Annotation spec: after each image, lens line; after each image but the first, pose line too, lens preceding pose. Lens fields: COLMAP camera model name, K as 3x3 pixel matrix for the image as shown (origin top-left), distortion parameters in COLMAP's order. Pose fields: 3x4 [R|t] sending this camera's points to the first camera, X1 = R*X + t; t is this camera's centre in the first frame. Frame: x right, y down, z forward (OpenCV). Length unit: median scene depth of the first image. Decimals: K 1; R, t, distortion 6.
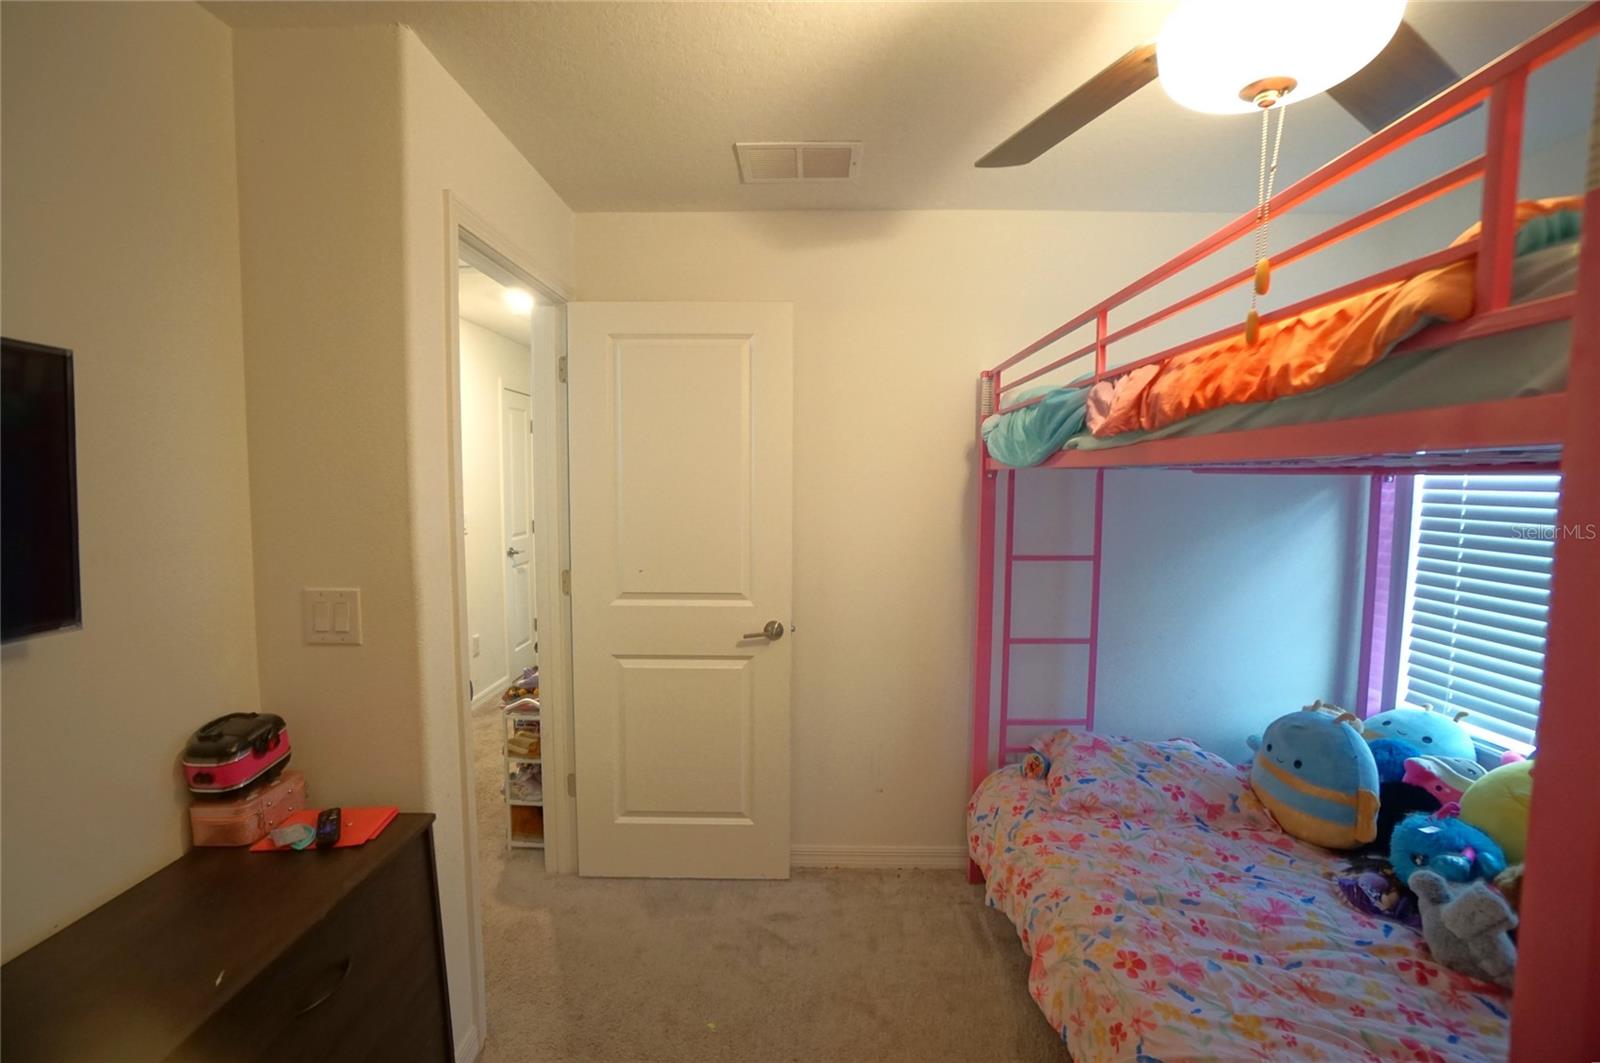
lens RADIAL K [[722.4, 0, 800.0], [0, 722.4, 531.5], [0, 0, 1]] dist [-0.000921, 0.000180]
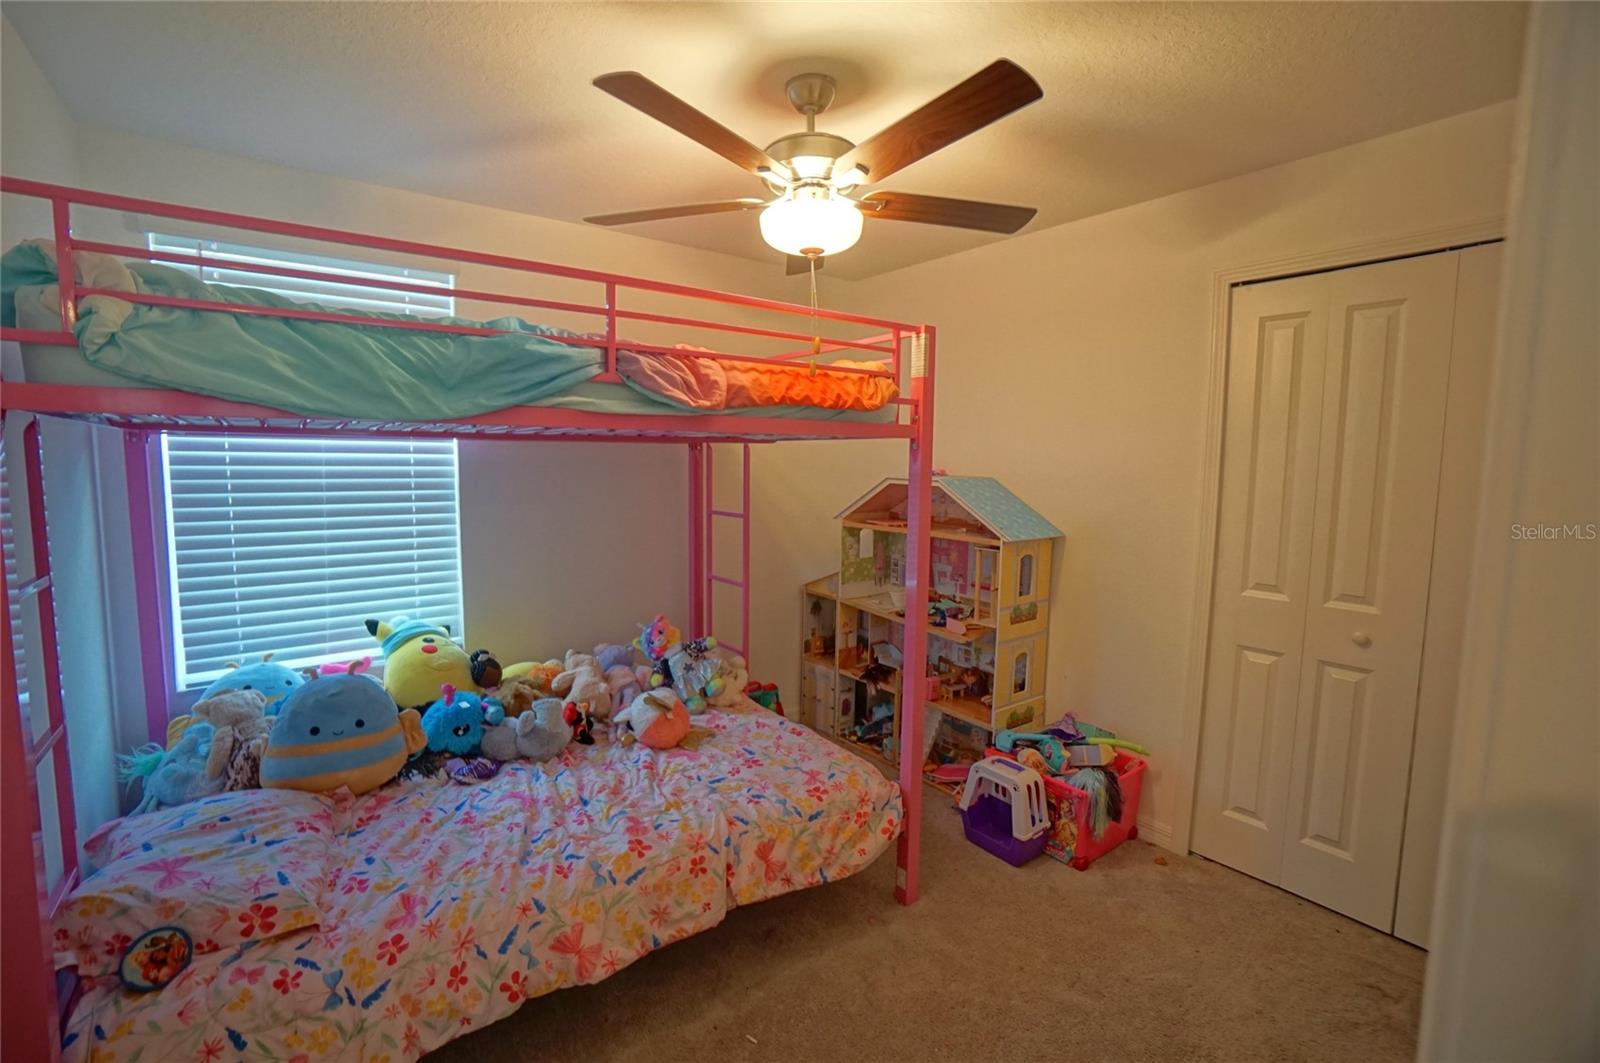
lens RADIAL K [[722.4, 0, 800.0], [0, 722.4, 531.5], [0, 0, 1]] dist [-0.000921, 0.000180]
pose [[-0.611946, -0.088990, 0.785877, -0.457110], [0.046356, 0.987906, 0.147964, -0.064333], [-0.789540, 0.126977, -0.600420, 1.090736]]
